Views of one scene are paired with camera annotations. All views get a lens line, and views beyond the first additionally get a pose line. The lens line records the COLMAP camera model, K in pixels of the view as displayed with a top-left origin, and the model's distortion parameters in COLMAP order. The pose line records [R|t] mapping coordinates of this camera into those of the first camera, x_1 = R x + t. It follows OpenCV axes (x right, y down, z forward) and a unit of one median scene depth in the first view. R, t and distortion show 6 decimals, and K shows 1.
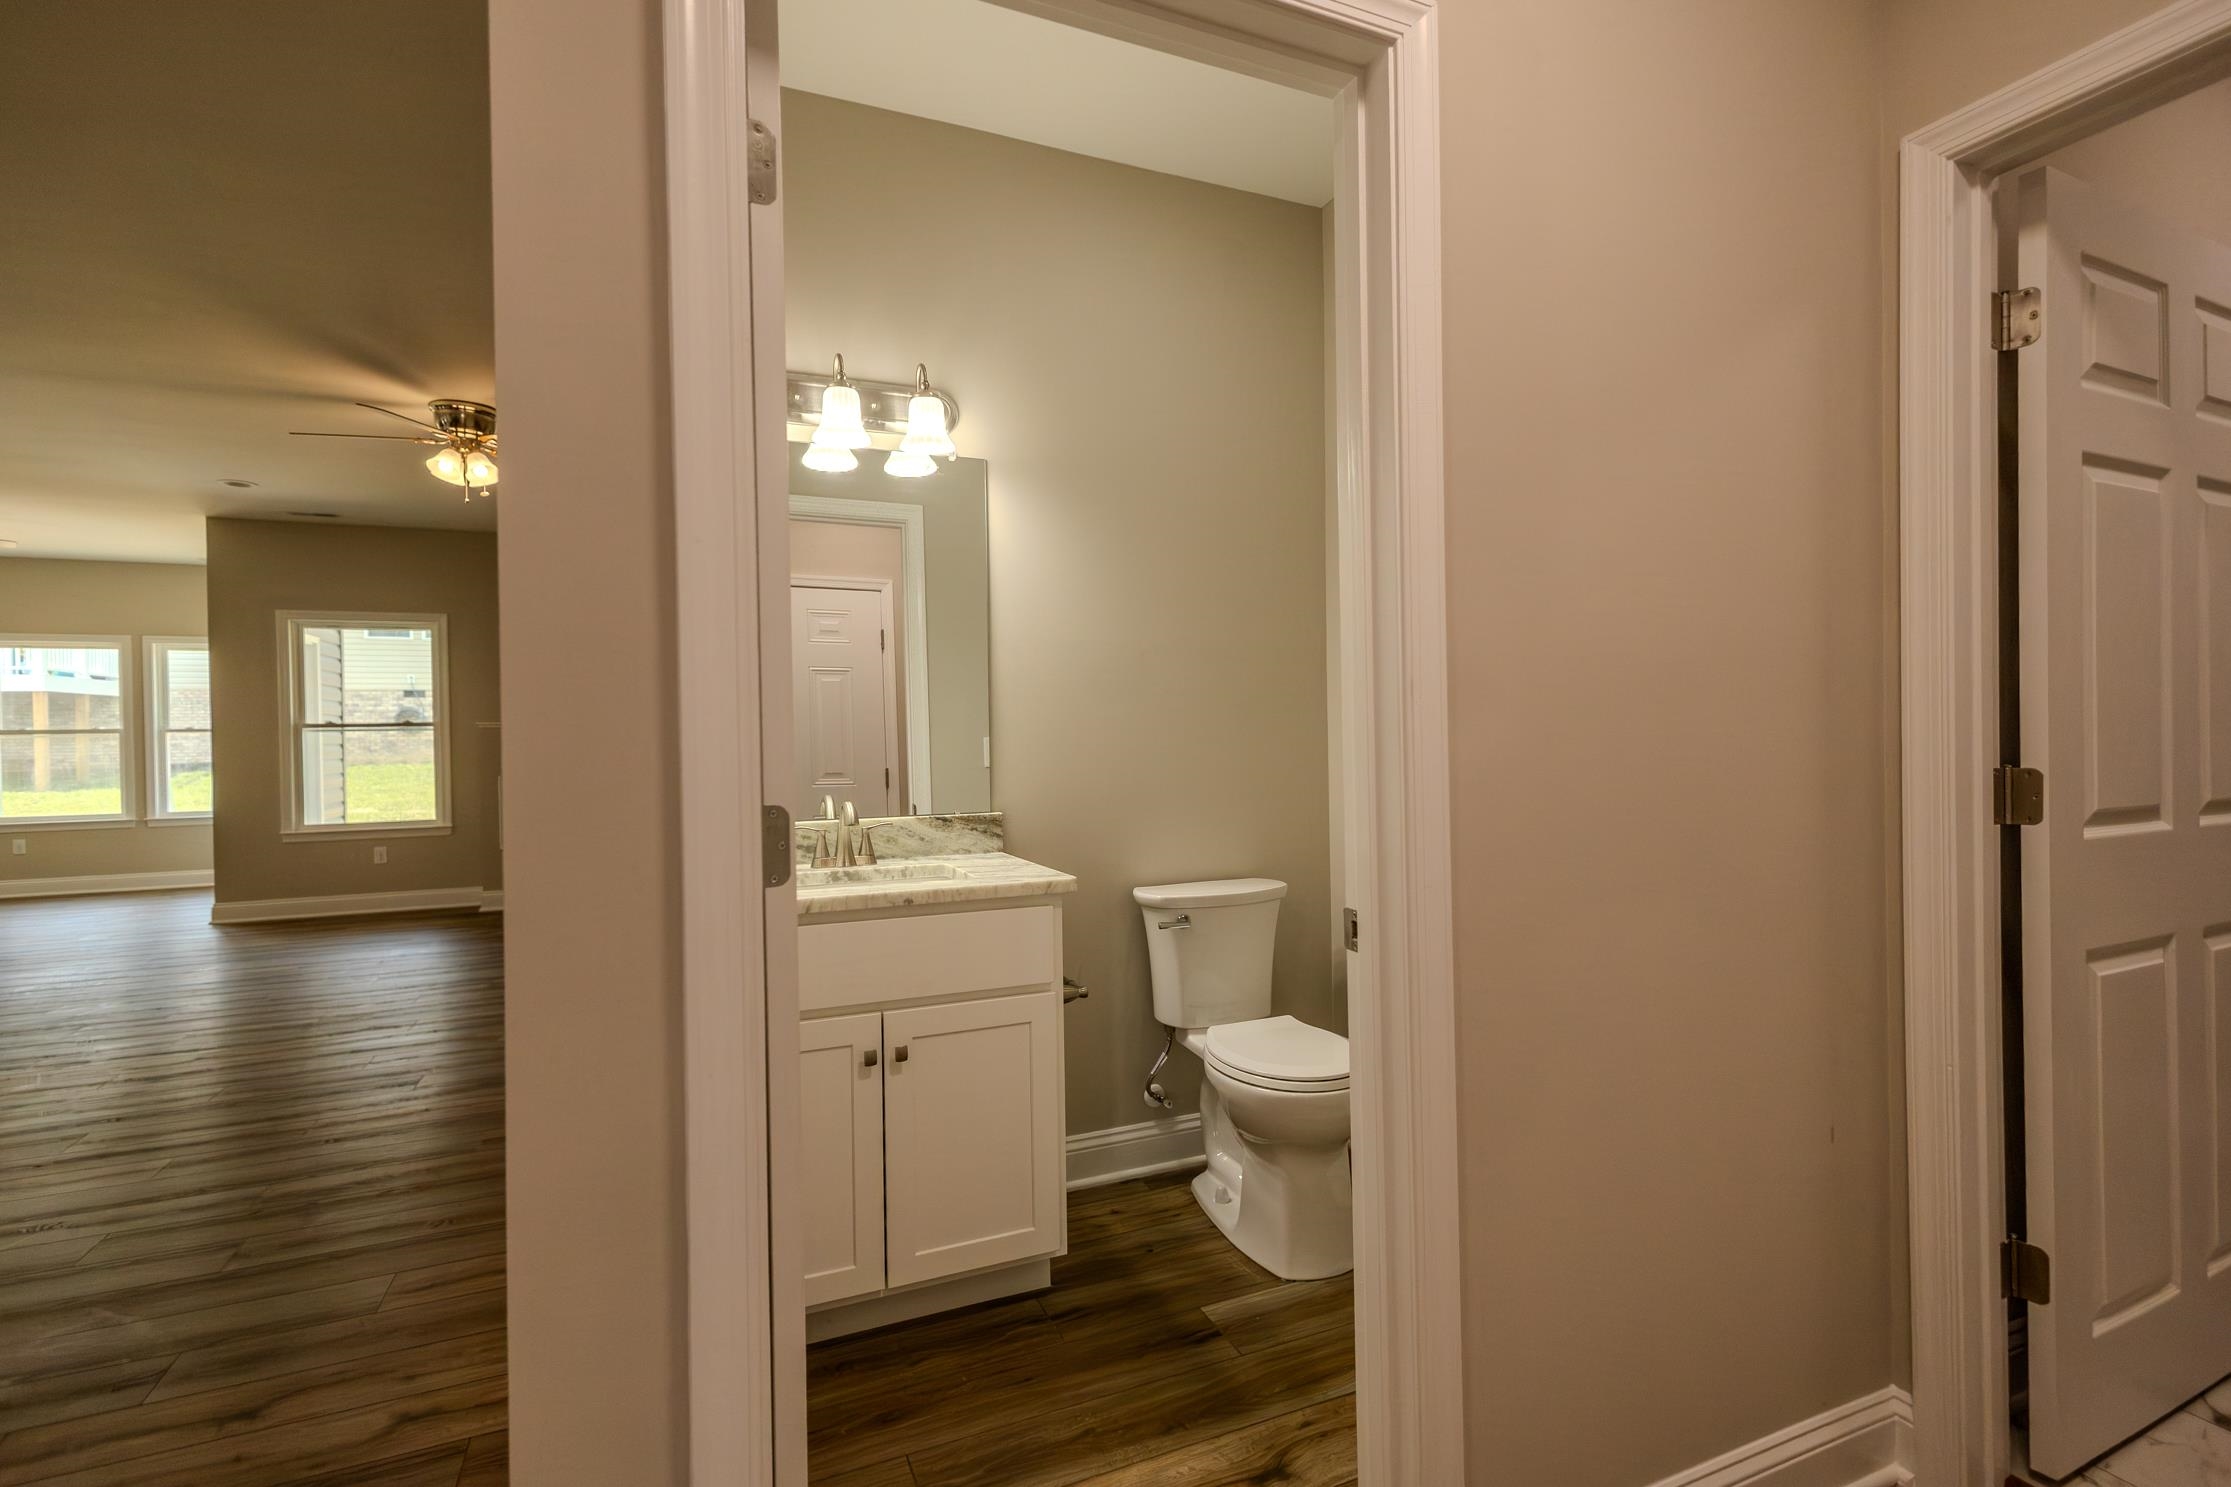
lens RADIAL K [[1023.5, 0, 1121.6], [0, 1023.5, 739.2], [0, 0, 1]] dist [0.016883, -0.006648]
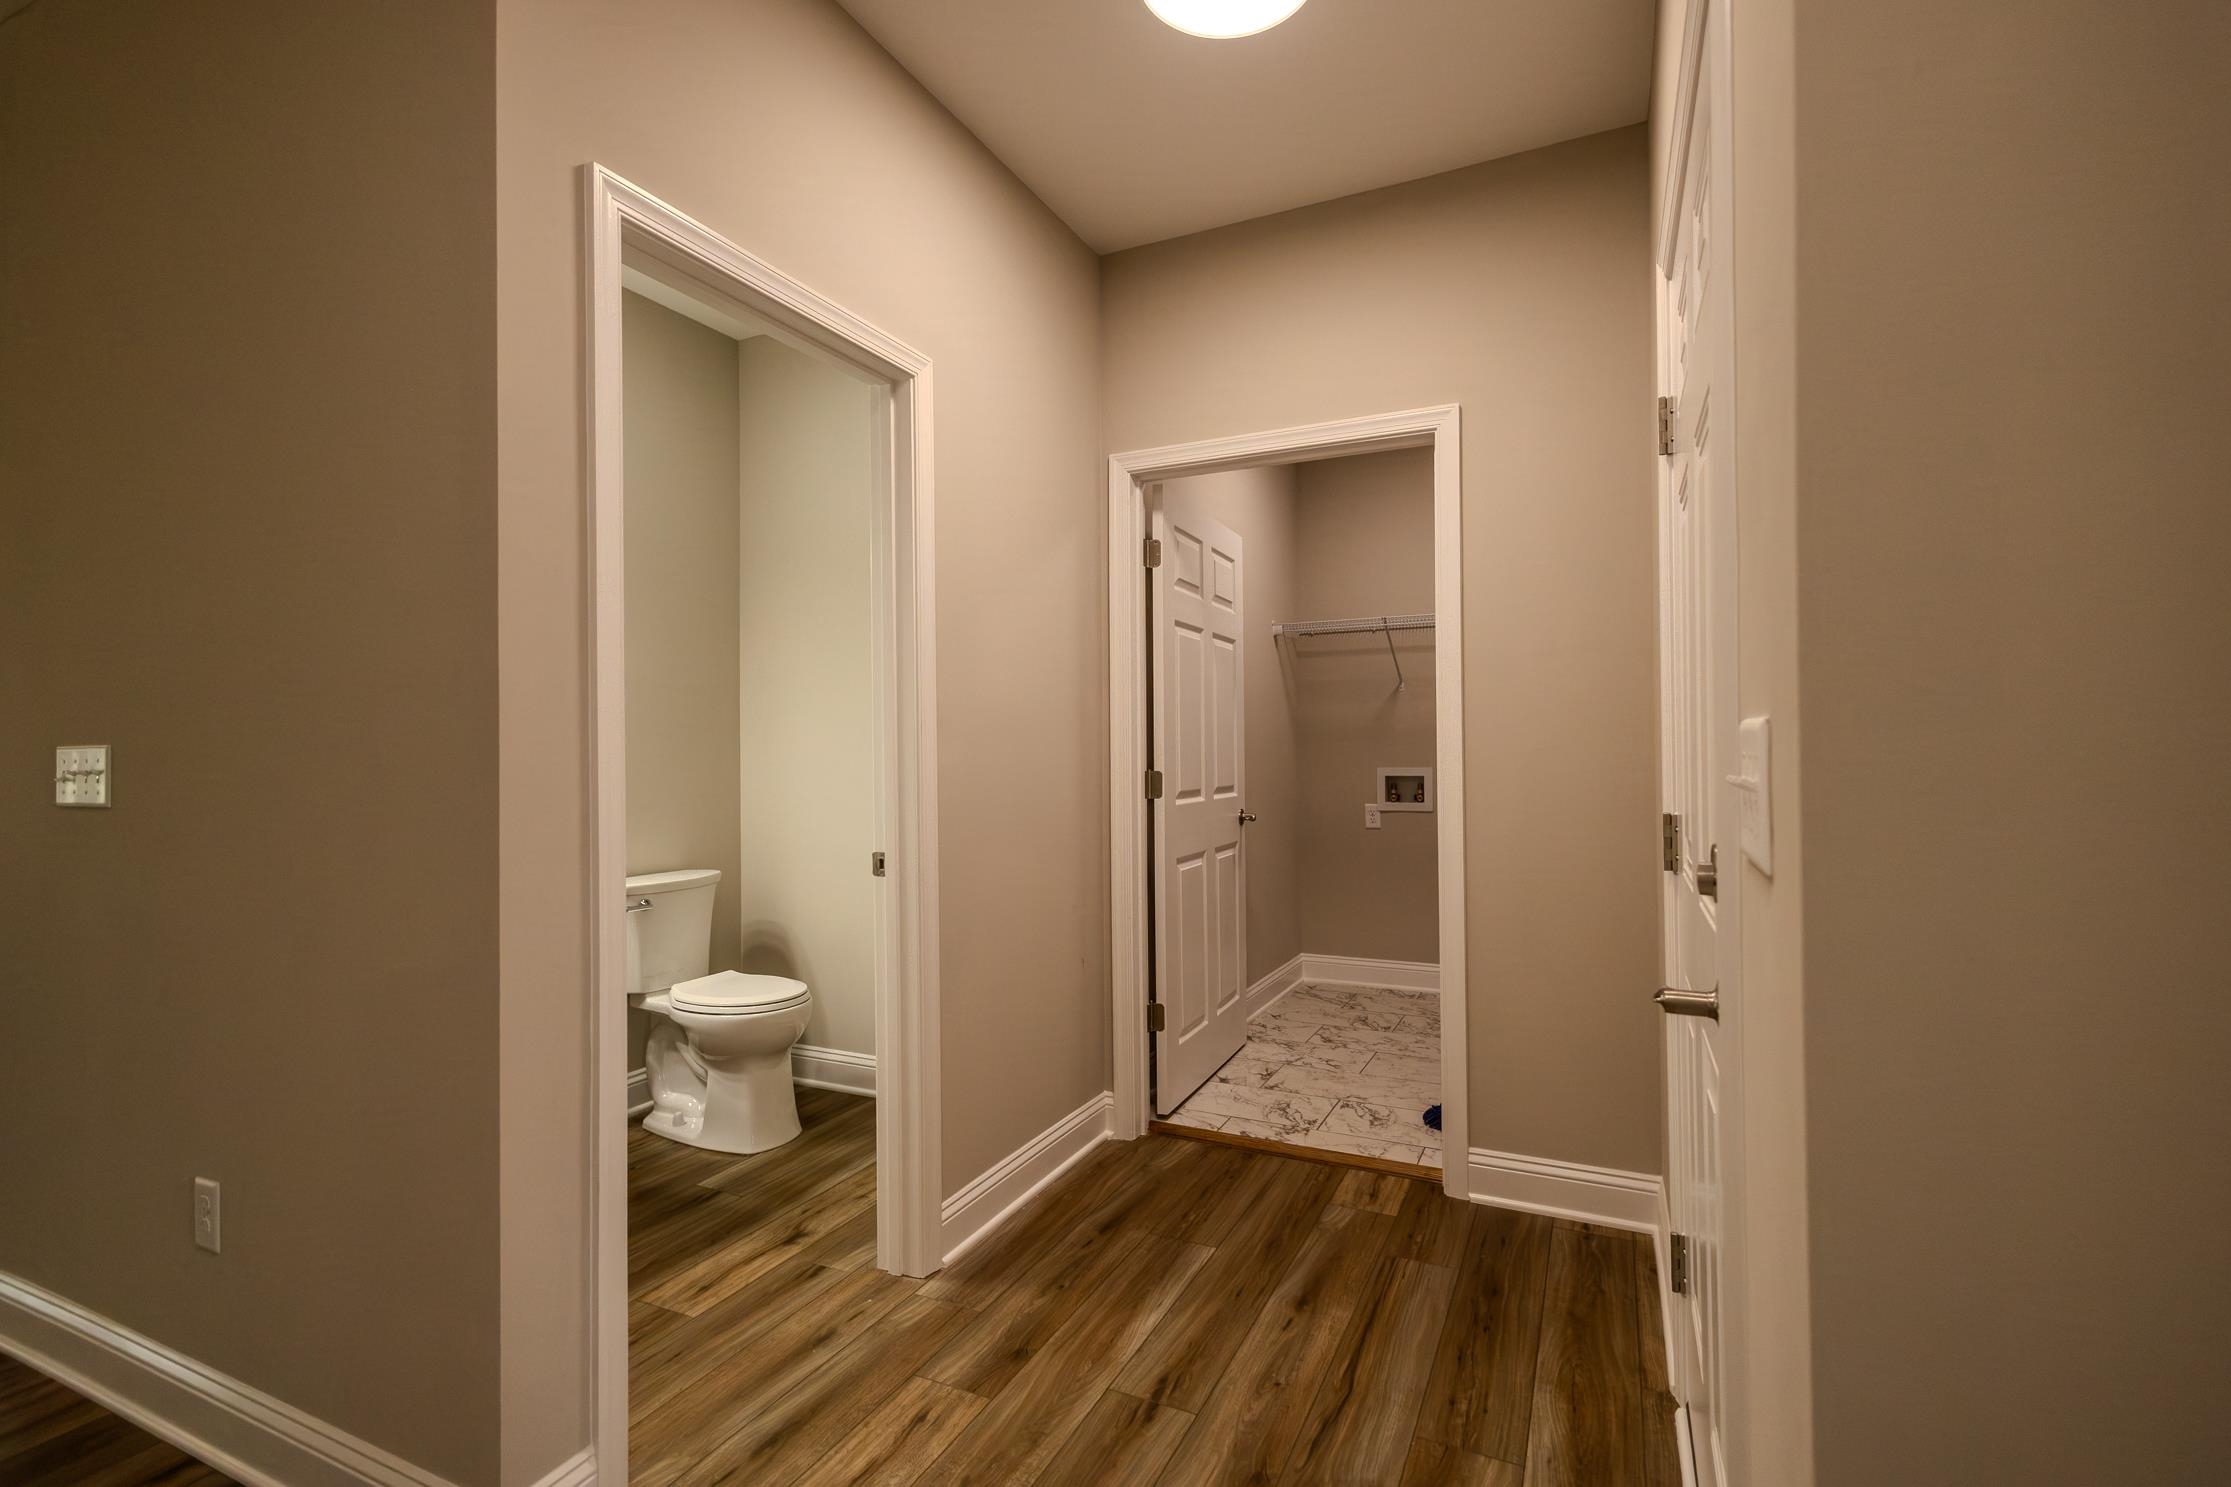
lens RADIAL K [[1023.5, 0, 1110.2], [0, 1023.5, 739.0], [0, 0, 1]] dist [0.016883, -0.006648]
pose [[0.758757, 0.015973, 0.651178, -0.505573], [0.000134, 0.999695, -0.024679, 0.014052], [-0.651373, 0.018812, 0.758524, -0.472844]]
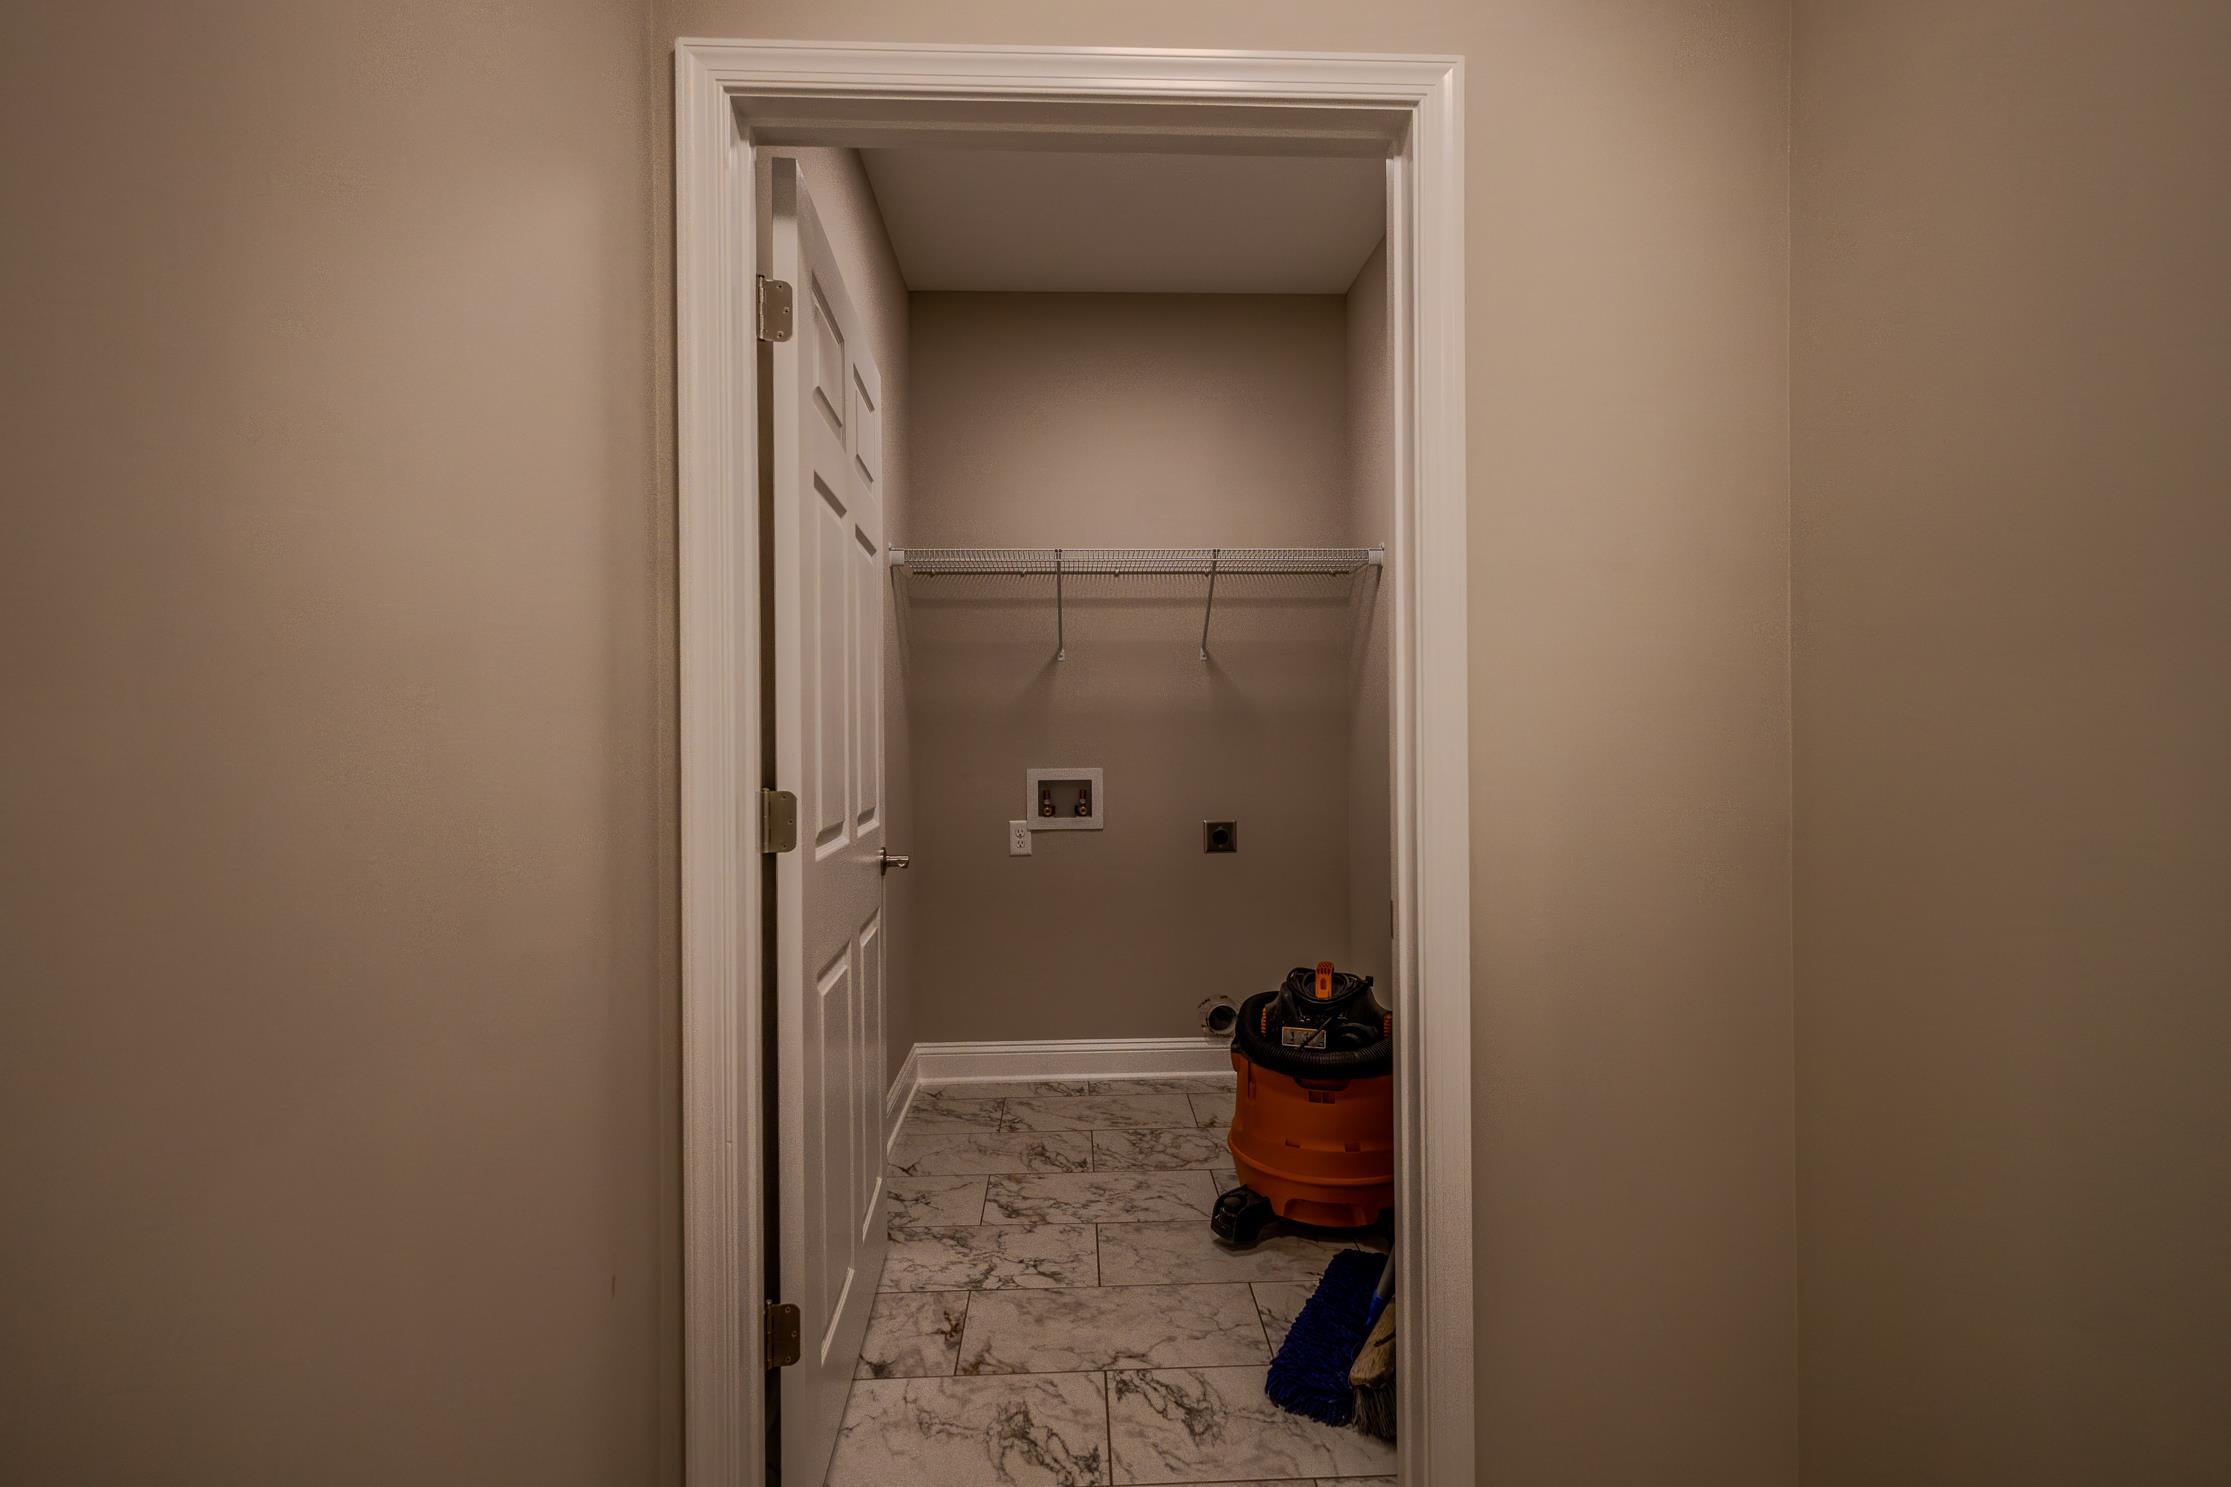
lens RADIAL K [[1023.5, 0, 1108.5], [0, 1023.5, 744.7], [0, 0, 1]] dist [0.016883, -0.006648]
pose [[0.346589, 0.008946, 0.937974, 0.100498], [0.002601, 0.999942, -0.010498, -0.003580], [-0.938013, 0.006078, 0.346546, 0.382604]]
